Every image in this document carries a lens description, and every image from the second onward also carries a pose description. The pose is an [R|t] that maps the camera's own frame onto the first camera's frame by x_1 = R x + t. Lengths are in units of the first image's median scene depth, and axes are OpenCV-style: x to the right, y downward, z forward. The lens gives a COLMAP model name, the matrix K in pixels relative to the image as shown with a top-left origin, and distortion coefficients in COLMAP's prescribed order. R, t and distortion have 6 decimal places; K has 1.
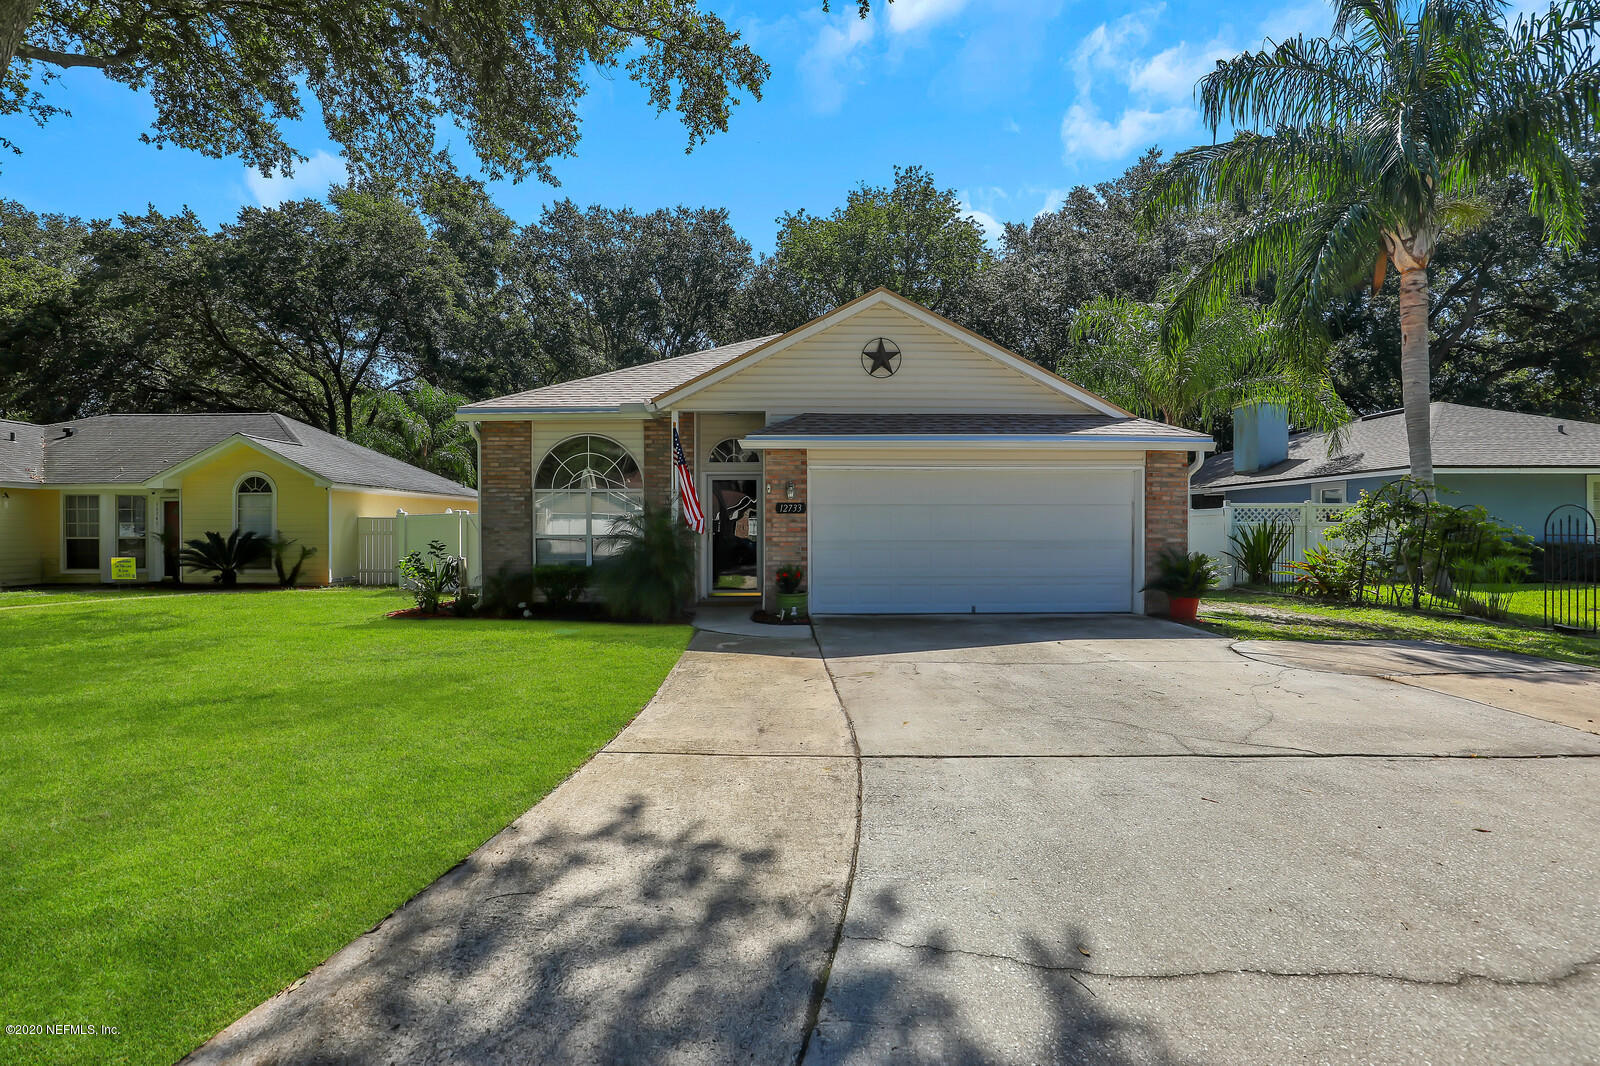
lens RADIAL K [[722.9, 0, 799.7], [0, 722.9, 529.4], [0, 0, 1]] dist [0.010341, -0.005121]
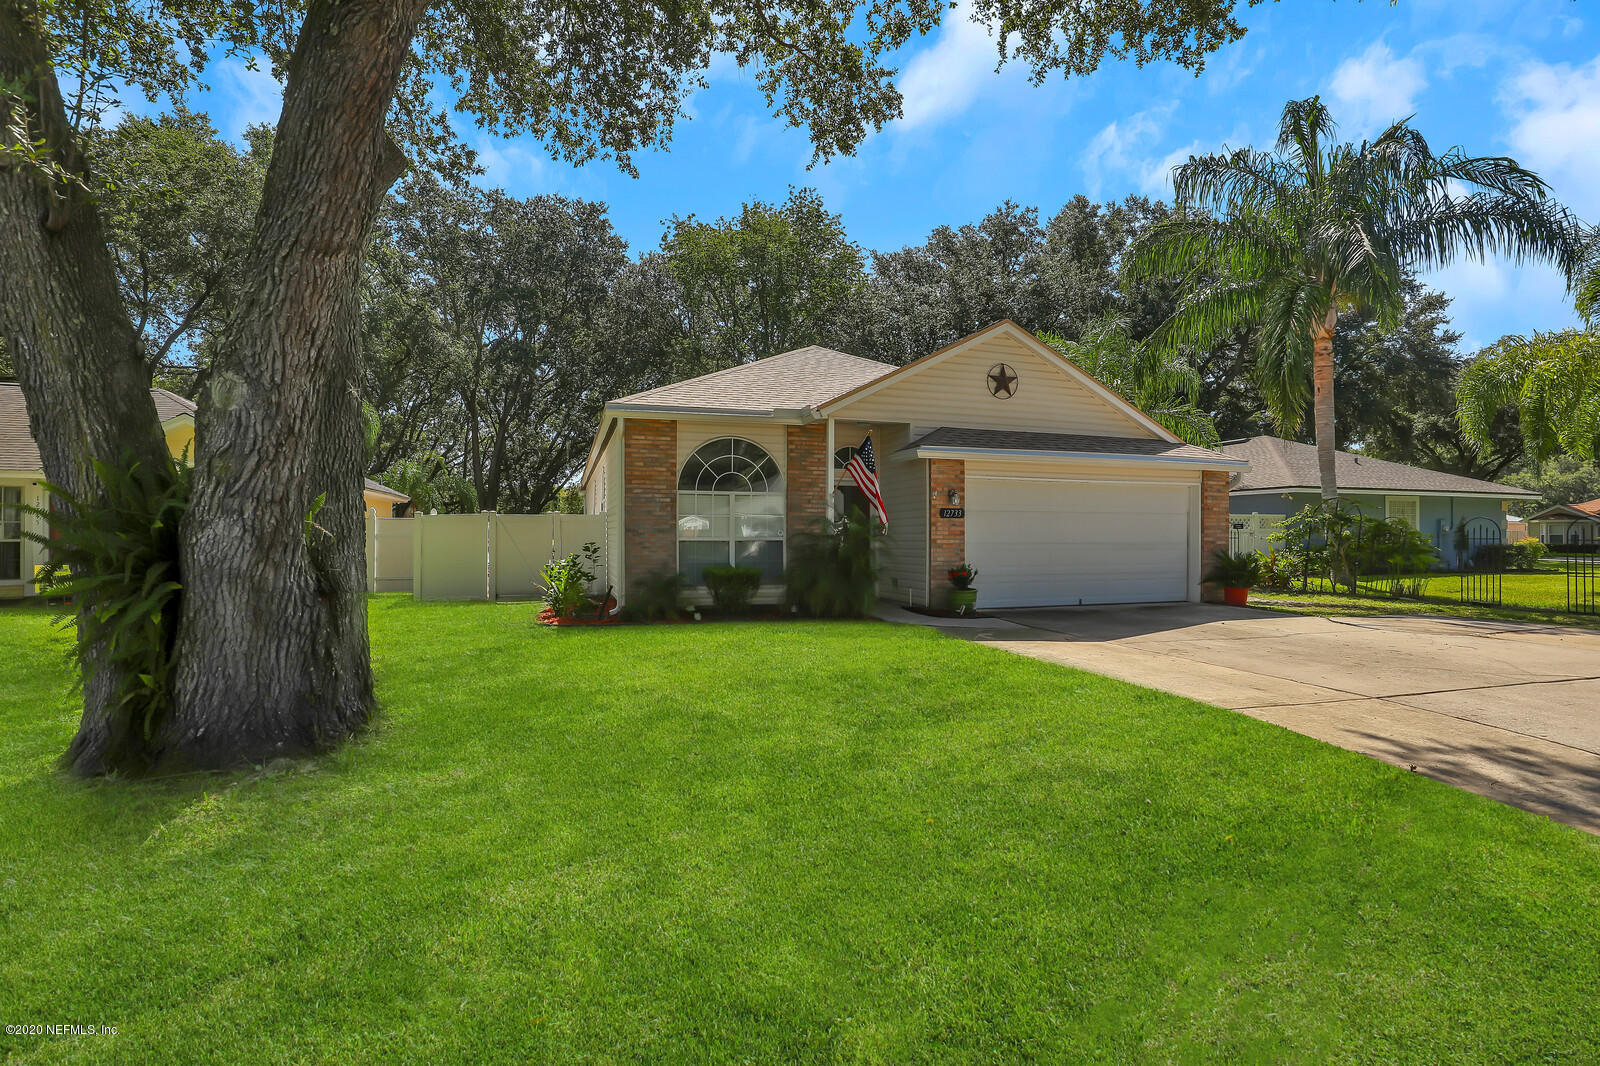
lens RADIAL K [[722.9, 0, 798.6], [0, 722.9, 536.0], [0, 0, 1]] dist [0.010341, -0.005121]
pose [[0.957858, 0.004003, 0.287213, -0.499212], [-0.003467, 0.999991, -0.002376, 0.007967], [-0.287220, 0.001280, 0.957864, 0.009761]]
